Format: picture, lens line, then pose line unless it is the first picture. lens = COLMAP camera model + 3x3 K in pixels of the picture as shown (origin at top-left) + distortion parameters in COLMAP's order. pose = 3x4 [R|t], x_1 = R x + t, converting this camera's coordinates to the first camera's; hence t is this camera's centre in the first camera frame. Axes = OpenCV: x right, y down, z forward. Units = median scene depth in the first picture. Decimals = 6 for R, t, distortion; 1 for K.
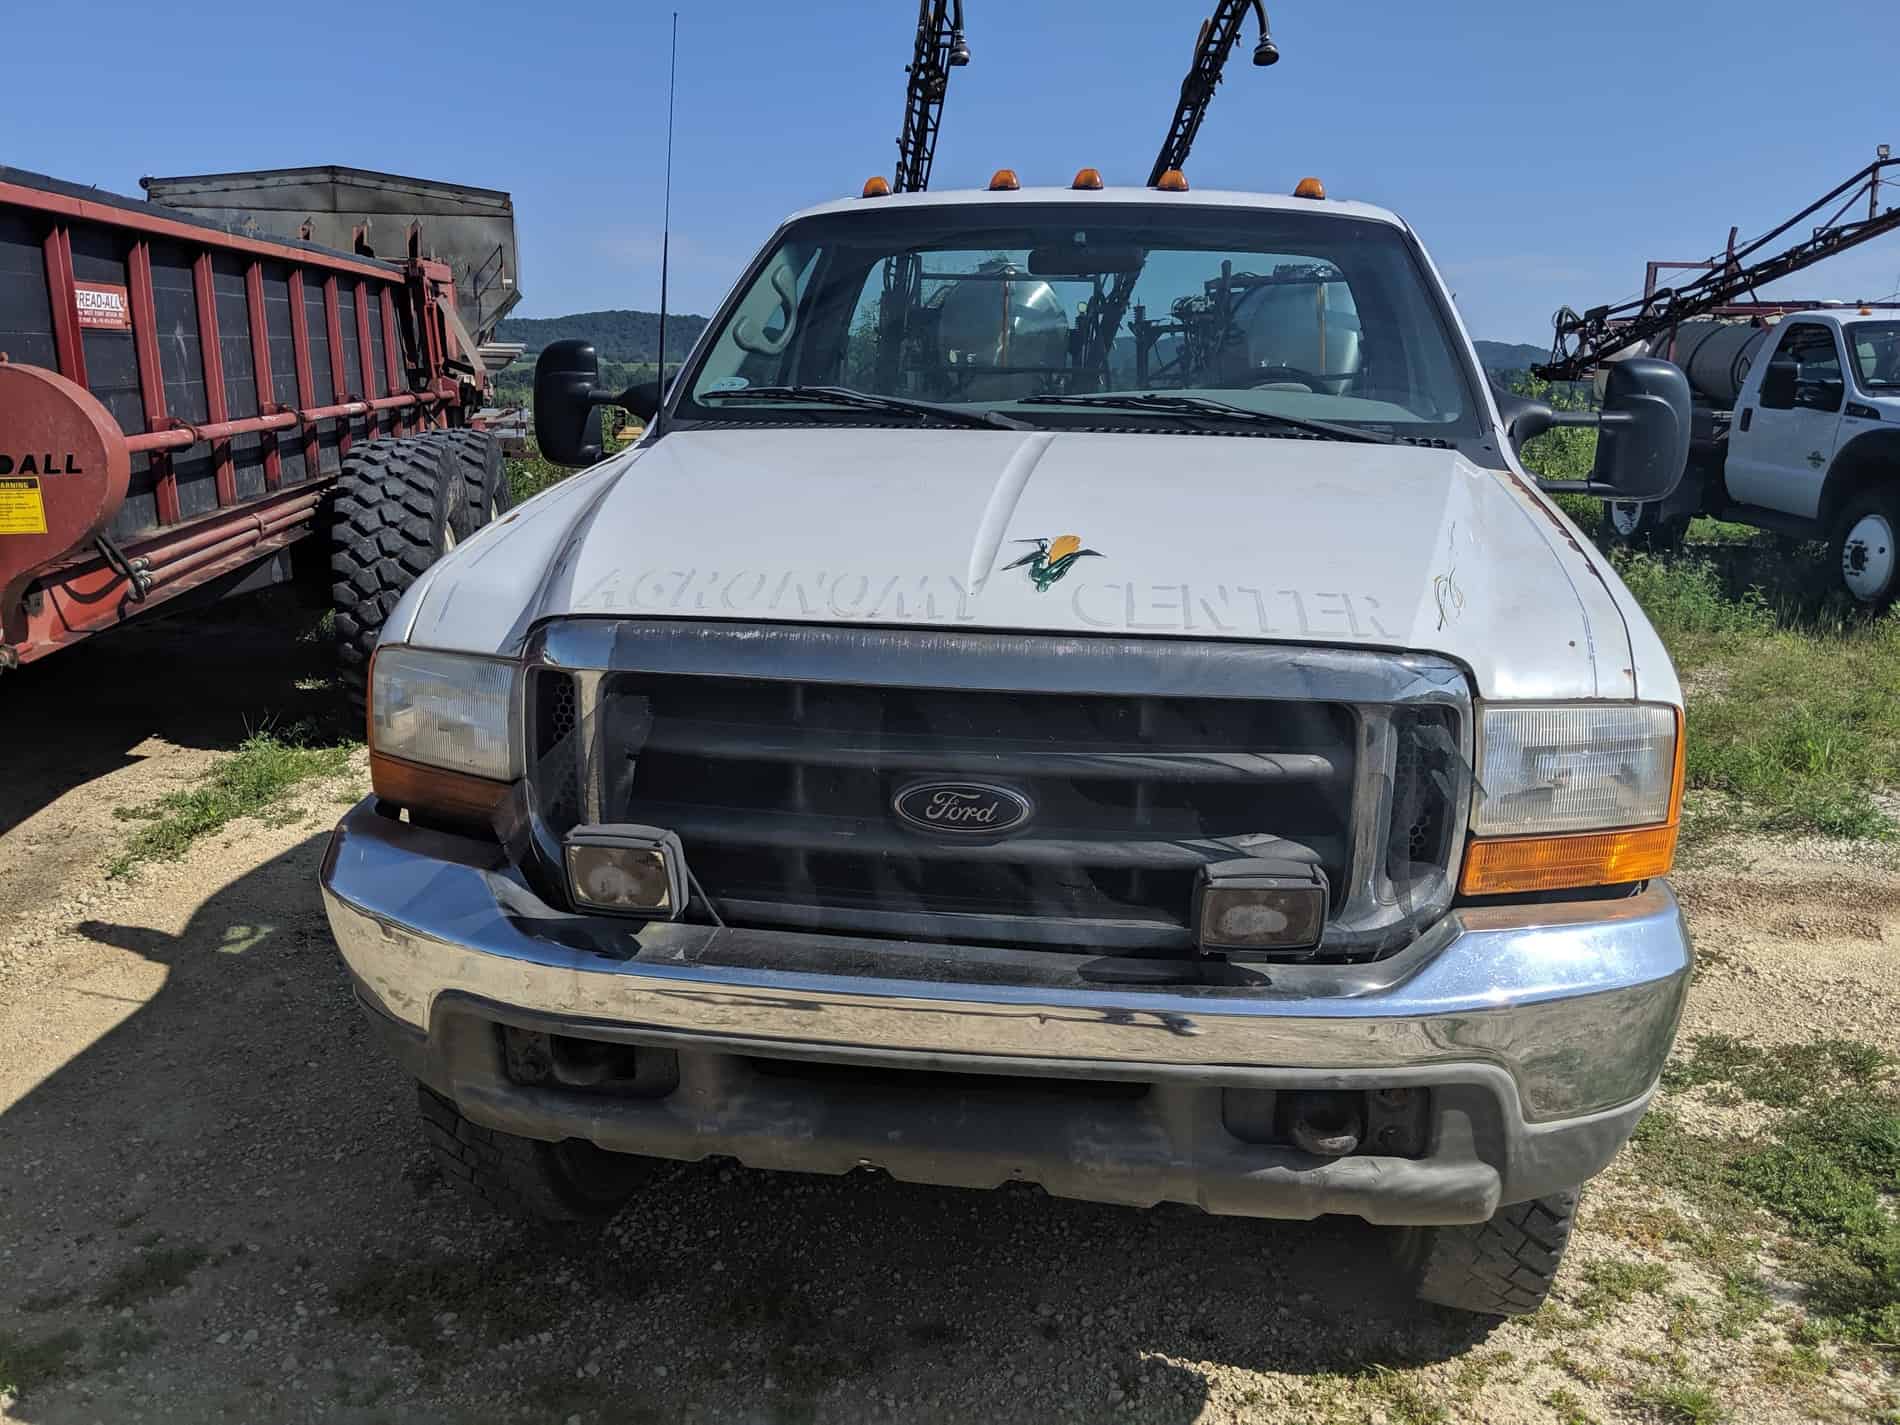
lens RADIAL K [[1529.4, 0, 954.6], [0, 1529.4, 724.9], [0, 0, 1]] dist [0.043139, -0.082109]
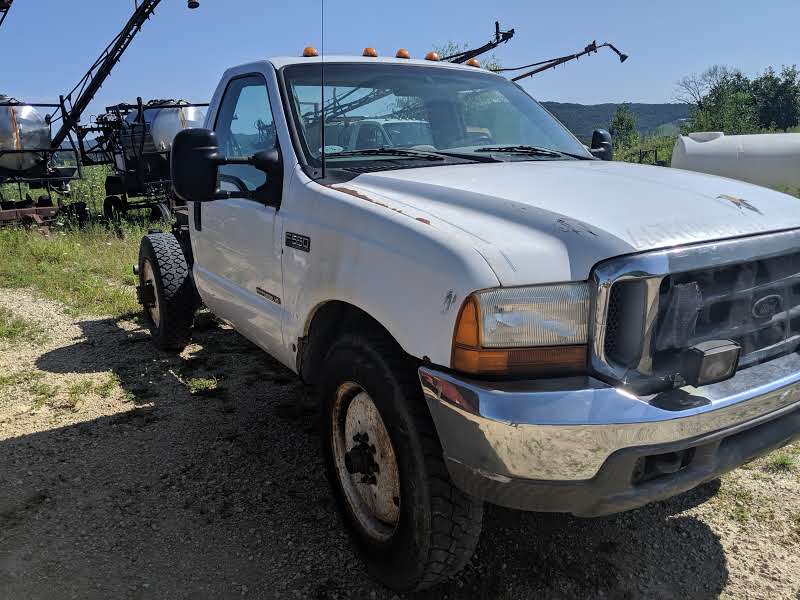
lens RADIAL K [[644.0, 0, 398.2], [0, 644.0, 294.8], [0, 0, 1]] dist [0.043139, -0.082109]
pose [[0.757652, -0.172025, 0.629580, -0.173830], [0.174561, 0.982907, 0.058496, -0.020108], [-0.628882, 0.065581, 0.774730, 0.089180]]
